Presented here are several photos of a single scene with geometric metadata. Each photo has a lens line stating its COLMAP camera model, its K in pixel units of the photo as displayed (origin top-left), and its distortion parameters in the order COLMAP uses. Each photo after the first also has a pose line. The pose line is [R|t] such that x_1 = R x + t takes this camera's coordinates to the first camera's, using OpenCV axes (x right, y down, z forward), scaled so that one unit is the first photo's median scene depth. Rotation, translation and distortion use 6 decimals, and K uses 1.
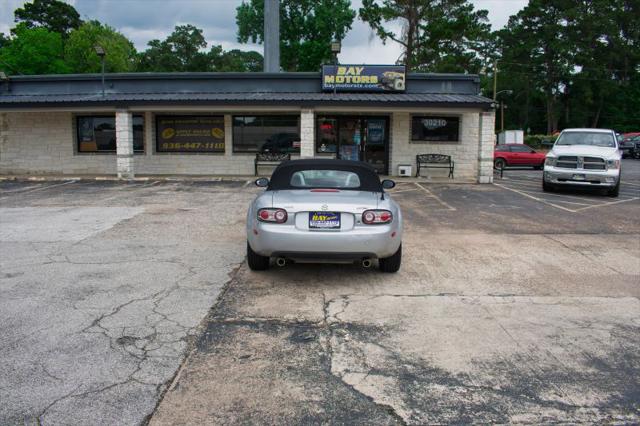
lens RADIAL K [[494.7, 0, 320.0], [0, 494.7, 213.0], [0, 0, 1]] dist [-0.094092, 0.004950]
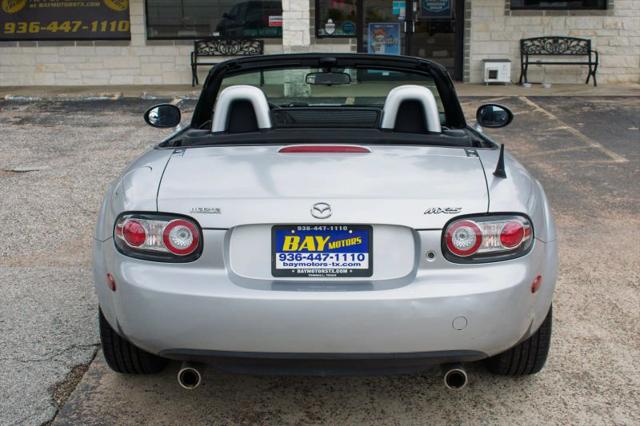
lens RADIAL K [[872.6, 0, 320.0], [0, 872.6, 213.0], [0, 0, 1]] dist [-0.022935, -0.028625]
pose [[0.999840, -0.013720, -0.011480, 0.006178], [0.014552, 0.997013, 0.075854, -0.021278], [0.010405, -0.076009, 0.997053, 0.187268]]
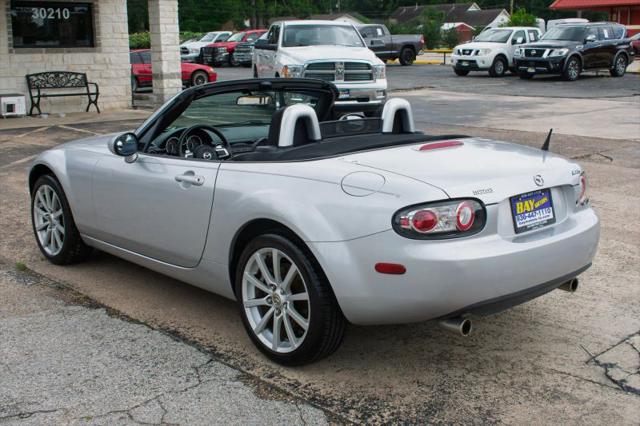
lens RADIAL K [[785.7, 0, 320.0], [0, 785.7, 213.0], [0, 0, 1]] dist [-0.073984, 0.027130]
pose [[0.727475, -0.154841, 0.668435, -0.247773], [0.114722, 0.987939, 0.103998, -0.031954], [-0.676476, 0.001029, 0.736464, 0.256451]]
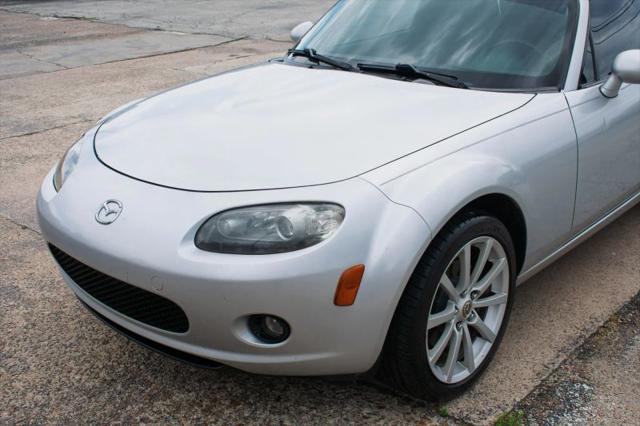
lens RADIAL K [[757.6, 0, 320.0], [0, 757.6, 213.0], [0, 0, 1]] dist [-0.028102, -0.021190]
pose [[-0.748816, -0.228843, 0.622017, -0.154589], [0.112814, 0.880796, 0.459861, -0.118295], [-0.653106, 0.414523, -0.633737, 0.822243]]
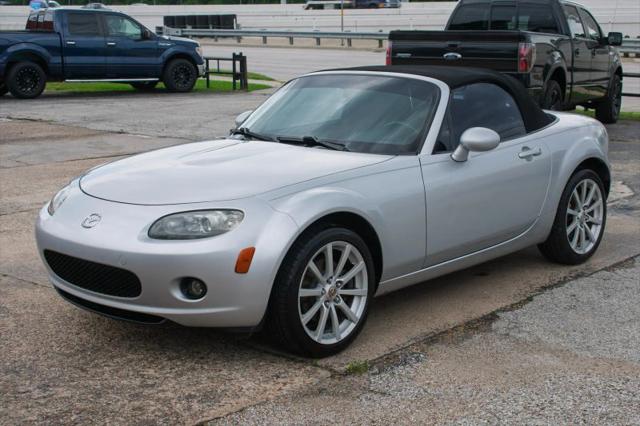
lens RADIAL K [[991.3, 0, 320.0], [0, 991.3, 213.0], [0, 0, 1]] dist [-0.010542, 0.013413]
pose [[-0.745123, -0.128761, 0.654380, -0.307587], [0.098225, 0.949298, 0.298638, -0.143101], [-0.659654, 0.286798, -0.694696, 0.940442]]
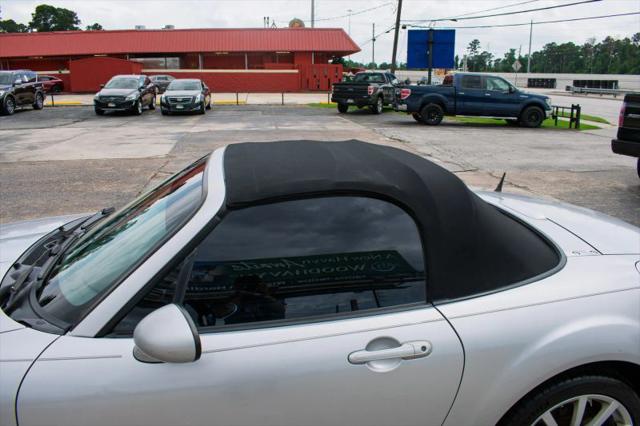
lens RADIAL K [[494.7, 0, 320.0], [0, 494.7, 213.0], [0, 0, 1]] dist [-0.094092, 0.004950]
pose [[-0.171131, -0.262355, 0.949676, -0.165760], [0.144251, 0.946836, 0.287564, -0.085366], [-0.974631, 0.186203, -0.124188, 0.558650]]
